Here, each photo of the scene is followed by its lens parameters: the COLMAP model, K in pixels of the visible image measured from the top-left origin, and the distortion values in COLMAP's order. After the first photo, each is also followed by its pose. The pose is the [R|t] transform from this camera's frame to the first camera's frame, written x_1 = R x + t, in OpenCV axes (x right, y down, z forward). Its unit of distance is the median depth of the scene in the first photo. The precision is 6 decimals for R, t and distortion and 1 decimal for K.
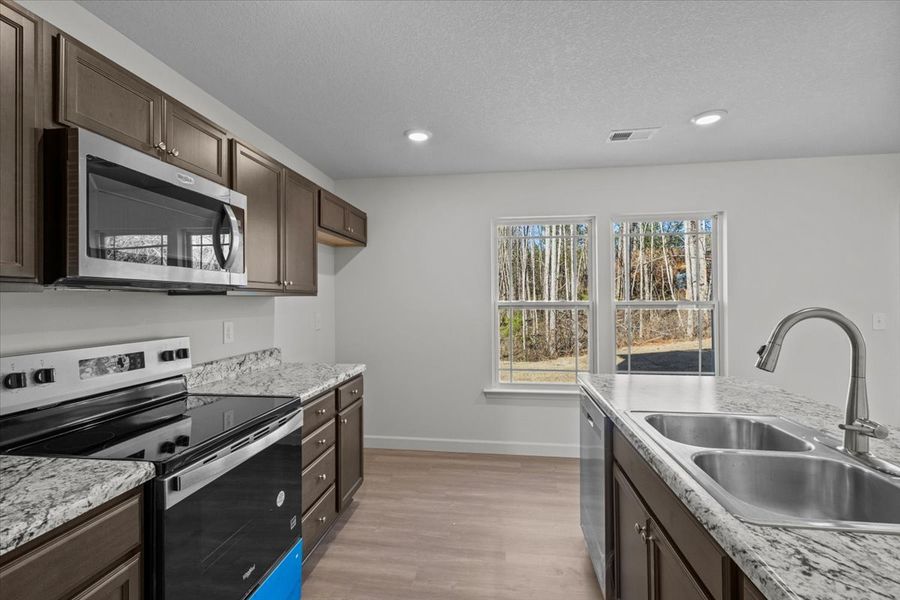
lens RADIAL K [[408.5, 0, 450.0], [0, 408.5, 300.0], [0, 0, 1]] dist [-0.000305, -0.000505]
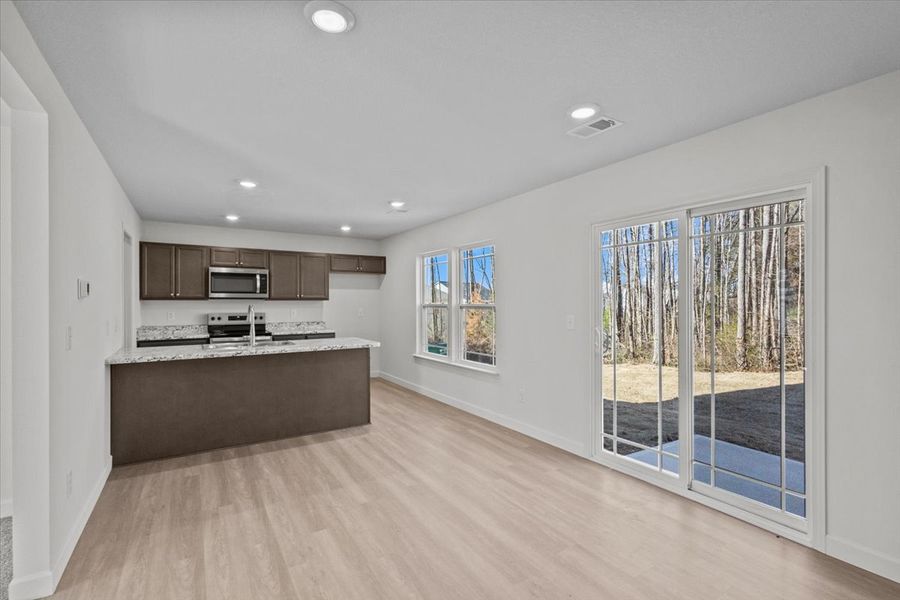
lens RADIAL K [[414.0, 0, 450.5], [0, 414.0, 299.8], [0, 0, 1]] dist [0.008616, -0.000183]
pose [[0.651436, 0.002543, -0.758700, 1.952552], [-0.004999, 0.999987, -0.000941, -0.014159], [0.758688, 0.004406, 0.651440, -0.027687]]
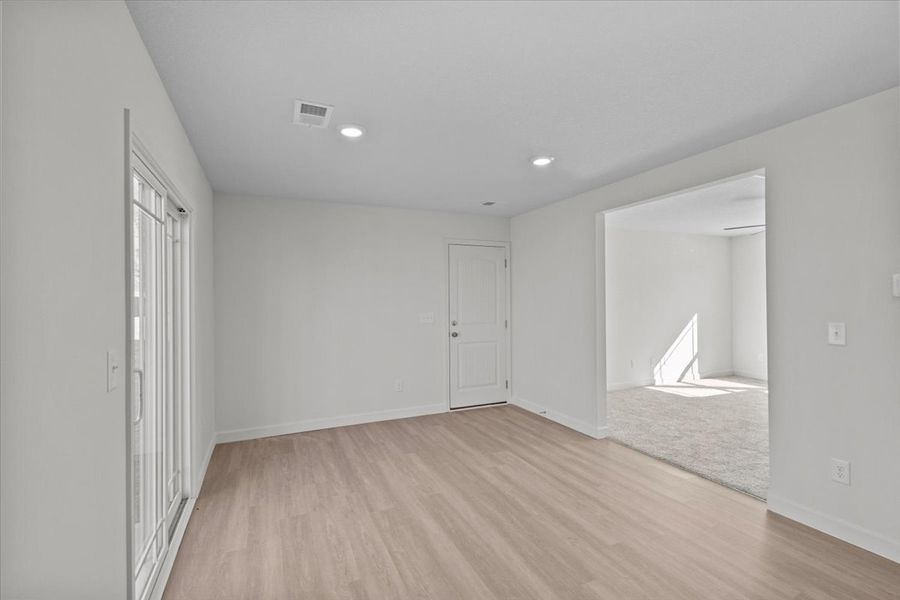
lens RADIAL K [[414.0, 0, 450.5], [0, 414.0, 299.8], [0, 0, 1]] dist [0.008616, -0.000183]
pose [[-0.539031, 0.012347, 0.842195, 0.579298], [0.016263, 0.999859, -0.004250, -0.015293], [-0.842129, 0.011406, -0.539156, 1.057703]]
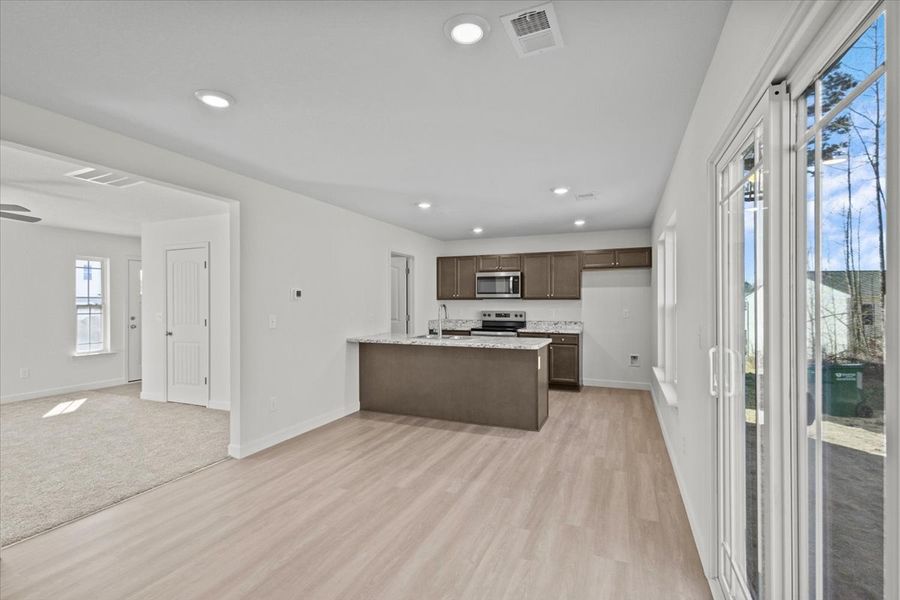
lens RADIAL K [[414.0, 0, 450.5], [0, 414.0, 299.8], [0, 0, 1]] dist [0.008616, -0.000183]
pose [[-0.248141, 0.002793, -0.968720, 2.070944], [-0.001146, 0.999994, 0.003177, -0.015870], [0.968723, 0.001899, -0.248137, 0.867050]]
